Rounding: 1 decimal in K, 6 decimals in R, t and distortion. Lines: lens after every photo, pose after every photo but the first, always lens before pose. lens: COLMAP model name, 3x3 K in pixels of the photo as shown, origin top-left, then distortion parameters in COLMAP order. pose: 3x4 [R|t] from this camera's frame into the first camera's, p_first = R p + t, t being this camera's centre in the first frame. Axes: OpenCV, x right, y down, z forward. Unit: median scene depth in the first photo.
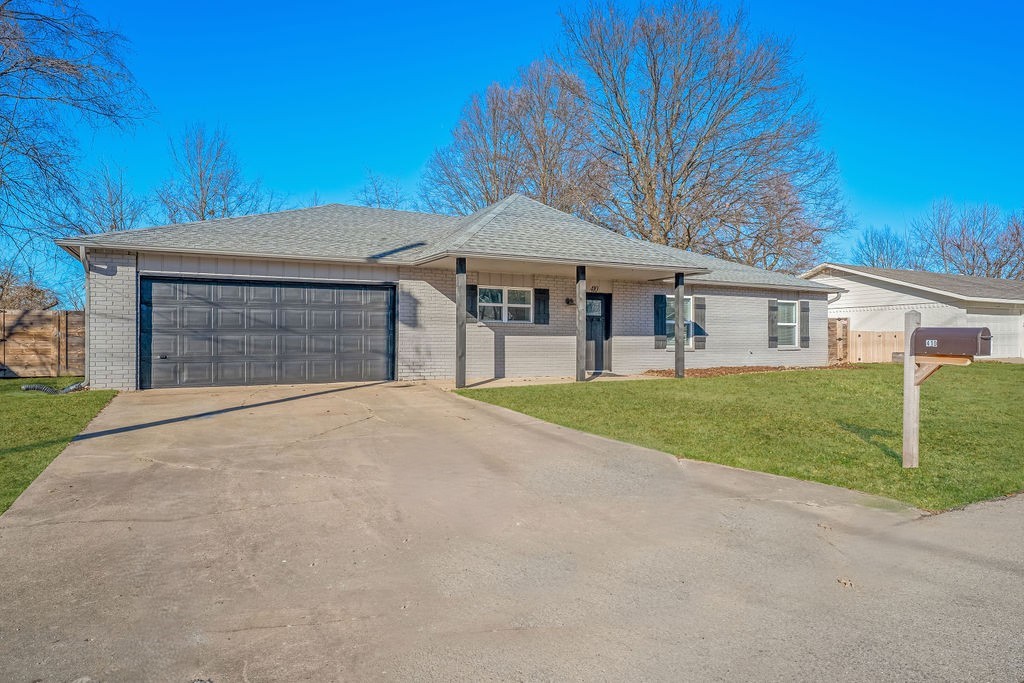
lens RADIAL K [[604.5, 0, 512.0], [0, 604.5, 341.5], [0, 0, 1]] dist [0.072993, 0.000678]
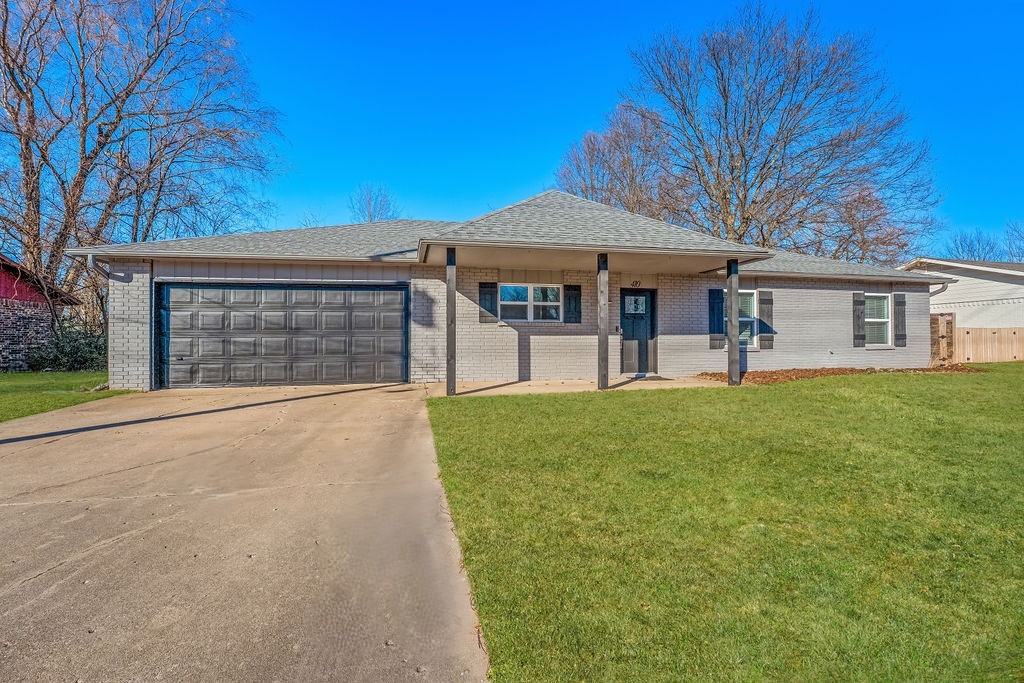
lens RADIAL K [[433.3, 0, 512.0], [0, 433.3, 341.5], [0, 0, 1]] dist [-0.002129, -0.000498]
pose [[0.964279, -0.005867, -0.264825, 0.131609], [0.005845, 0.999983, -0.000870, -0.000007], [0.264825, -0.000709, 0.964296, 0.322640]]
